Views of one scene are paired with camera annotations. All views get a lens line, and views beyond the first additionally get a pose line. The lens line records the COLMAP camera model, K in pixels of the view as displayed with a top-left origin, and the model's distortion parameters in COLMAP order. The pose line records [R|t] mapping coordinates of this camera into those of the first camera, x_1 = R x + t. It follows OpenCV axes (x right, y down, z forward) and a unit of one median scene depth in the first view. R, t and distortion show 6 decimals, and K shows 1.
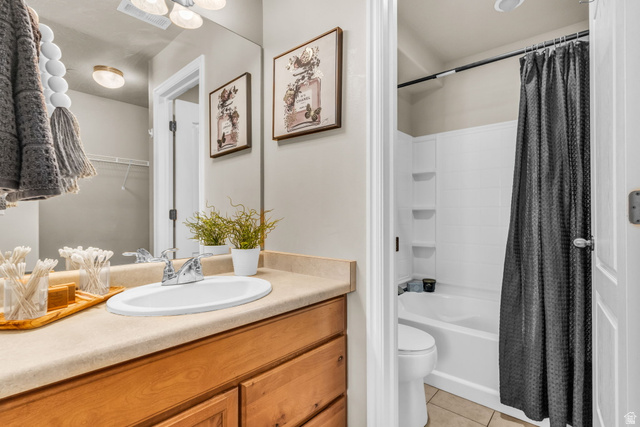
lens RADIAL K [[310.5, 0, 319.4], [0, 310.5, 212.5], [0, 0, 1]] dist [-0.000246, 0.003178]
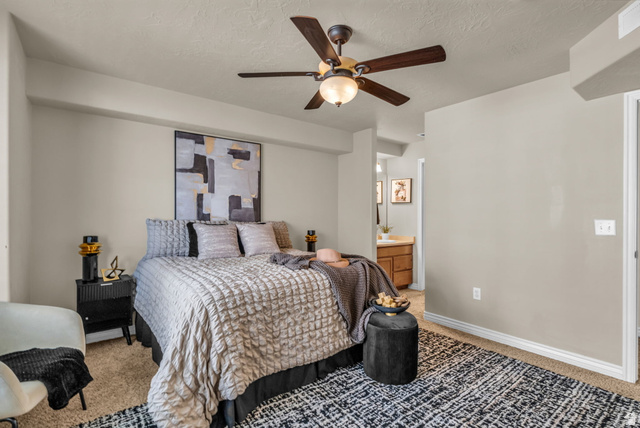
lens RADIAL K [[310.5, 0, 318.0], [0, 310.5, 215.6], [0, 0, 1]] dist [-0.000246, 0.003178]
pose [[0.982885, 0.005449, -0.184139, -0.351199], [-0.003797, 0.999949, 0.009325, -0.135136], [0.184181, -0.008466, 0.982856, -2.951971]]
